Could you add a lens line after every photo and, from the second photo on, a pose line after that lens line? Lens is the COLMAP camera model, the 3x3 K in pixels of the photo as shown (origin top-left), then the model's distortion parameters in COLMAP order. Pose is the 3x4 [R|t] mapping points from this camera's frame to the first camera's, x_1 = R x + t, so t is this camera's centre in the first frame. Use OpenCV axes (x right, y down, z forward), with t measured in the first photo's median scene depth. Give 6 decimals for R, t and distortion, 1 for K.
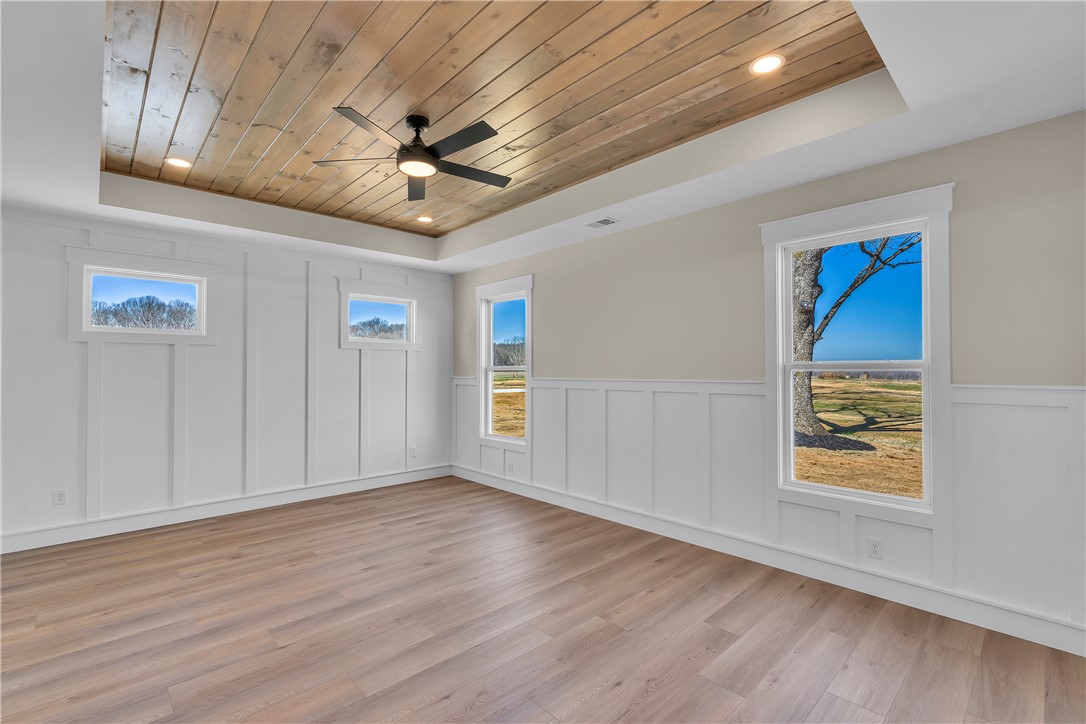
lens RADIAL K [[472.4, 0, 539.7], [0, 472.4, 365.3], [0, 0, 1]] dist [-0.008162, -0.000155]
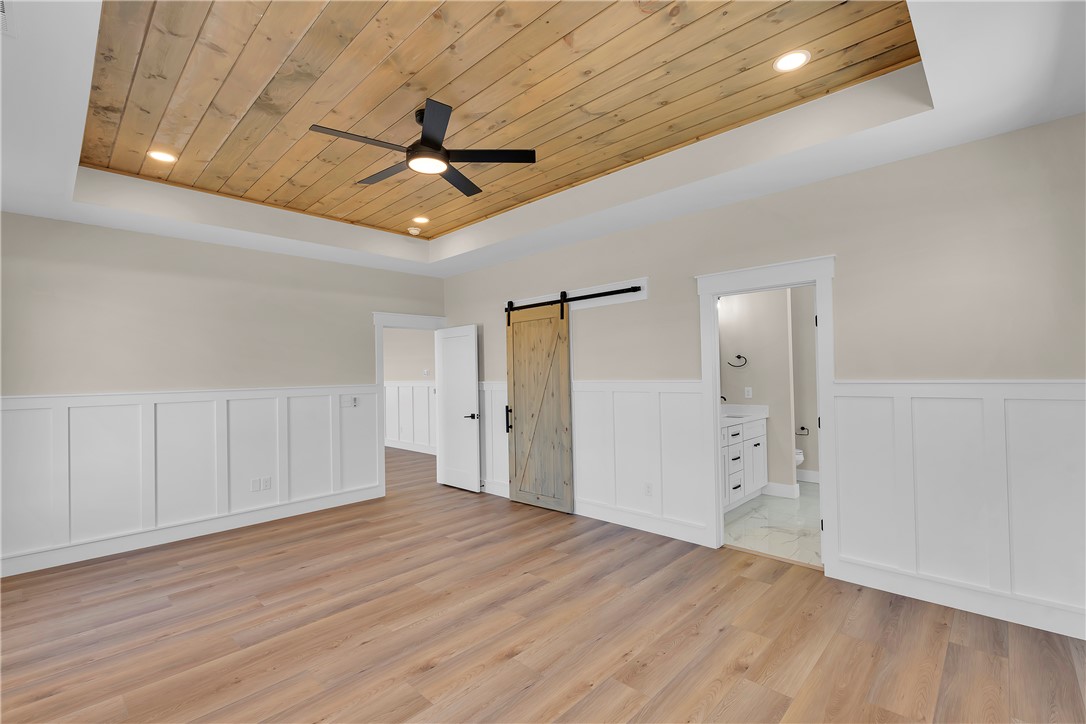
lens RADIAL K [[472.4, 0, 545.8], [0, 472.4, 365.1], [0, 0, 1]] dist [-0.008162, -0.000155]
pose [[-0.997850, 0.018891, -0.062762, -0.425157], [0.020619, 0.999423, -0.027001, 0.018848], [0.062215, -0.028237, -0.997663, 1.936457]]
